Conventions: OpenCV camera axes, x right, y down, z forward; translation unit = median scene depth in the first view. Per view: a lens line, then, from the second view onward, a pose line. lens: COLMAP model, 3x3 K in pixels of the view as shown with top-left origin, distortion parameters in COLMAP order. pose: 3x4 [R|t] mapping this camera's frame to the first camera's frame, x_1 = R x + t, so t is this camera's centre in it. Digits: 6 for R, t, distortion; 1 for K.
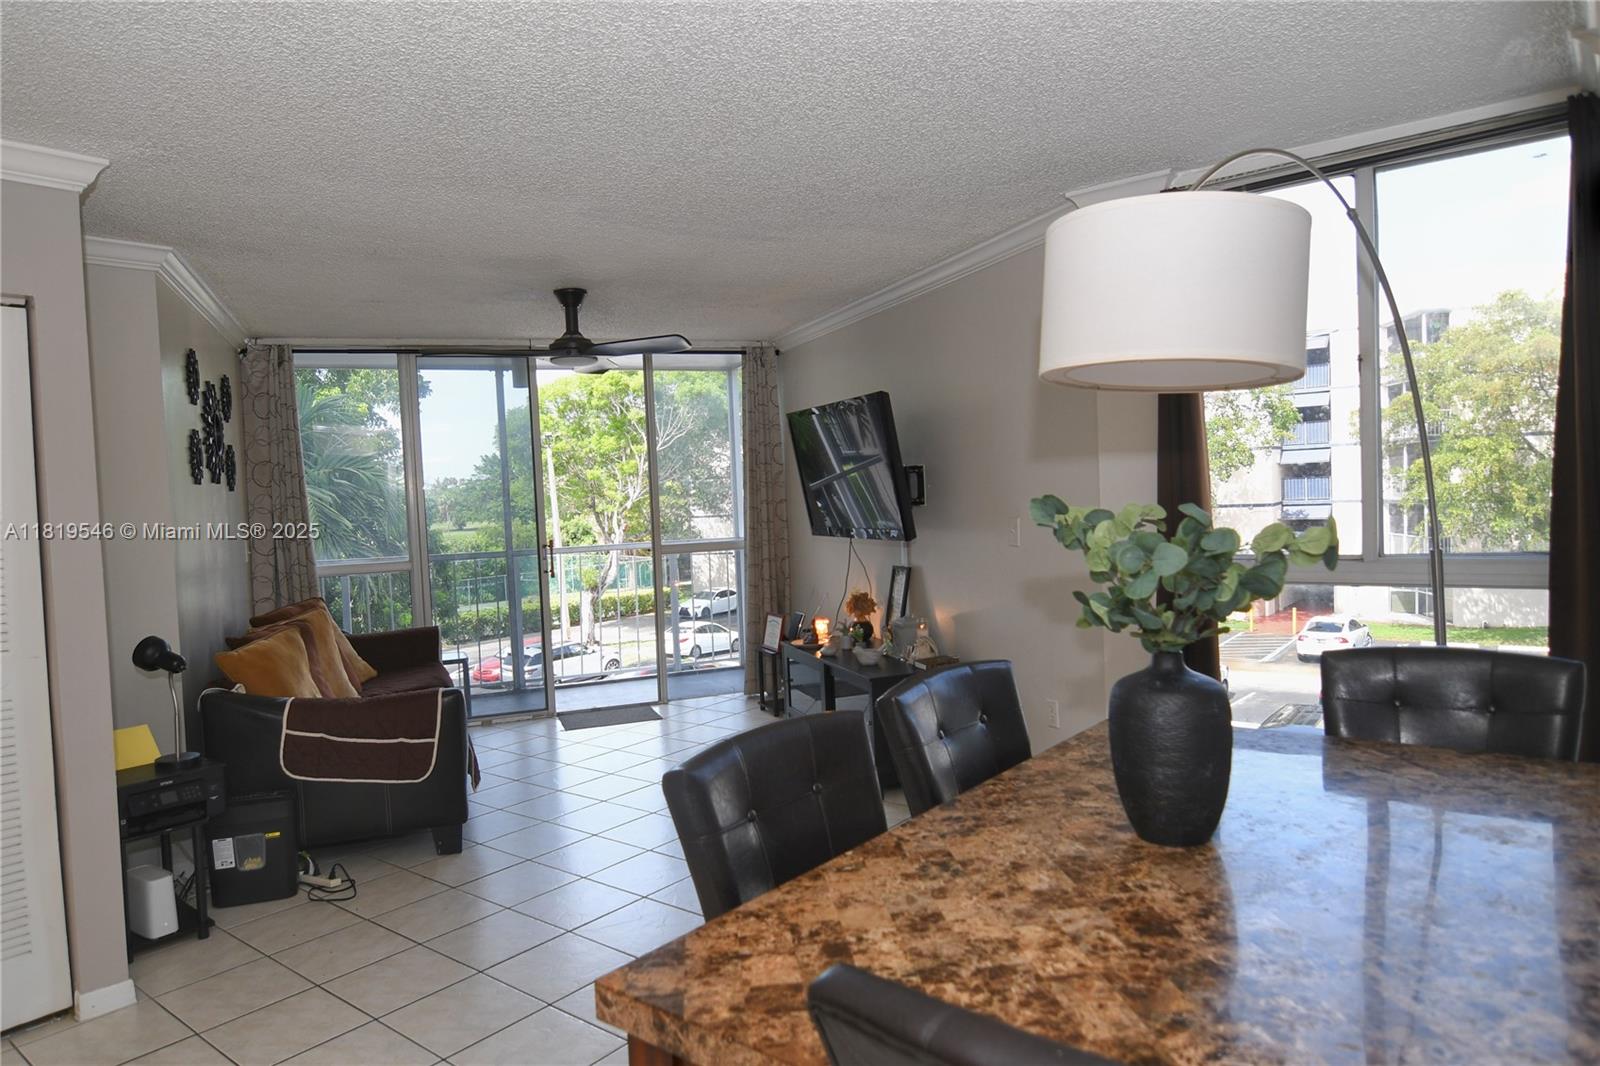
lens RADIAL K [[1003.0, 0, 793.0], [0, 1003.0, 534.1], [0, 0, 1]] dist [-0.002129, -0.022402]
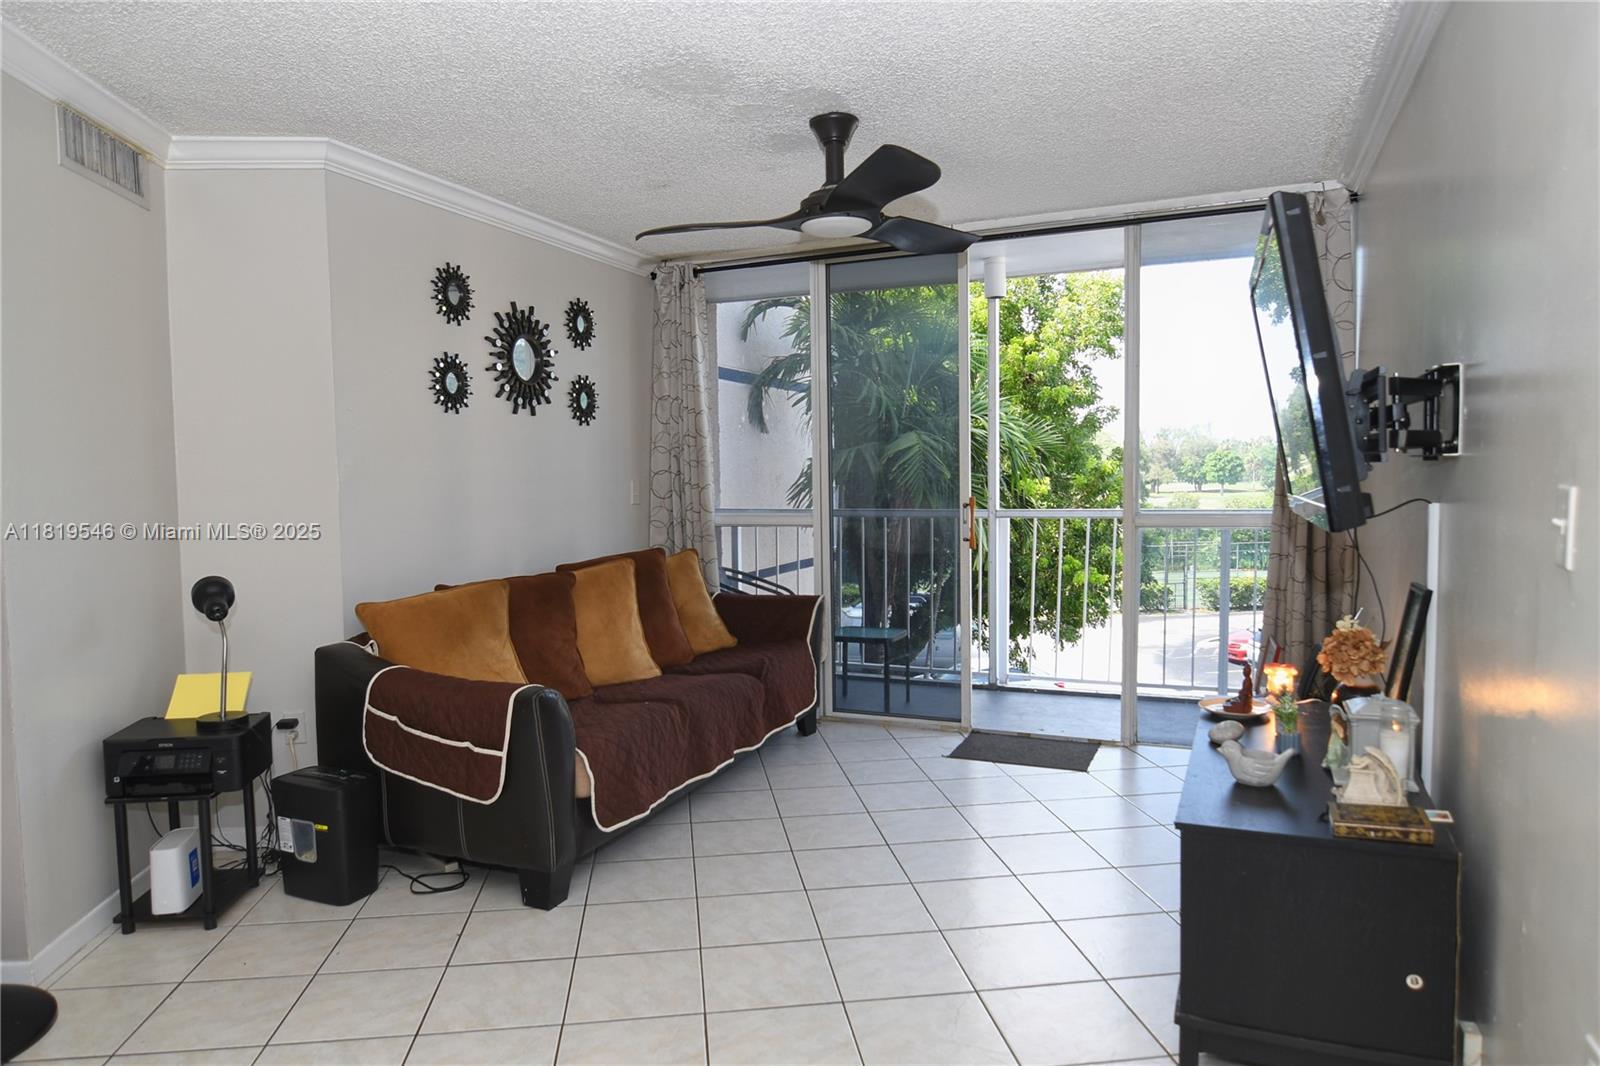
lens RADIAL K [[1004.2, 0, 788.4], [0, 1004.2, 533.3], [0, 0, 1]] dist [-0.007218, -0.002844]
pose [[0.718626, 0.074146, -0.691433, 0.237112], [-0.045278, 0.997179, 0.059874, -0.008649], [0.693921, -0.011720, 0.719956, 0.497139]]
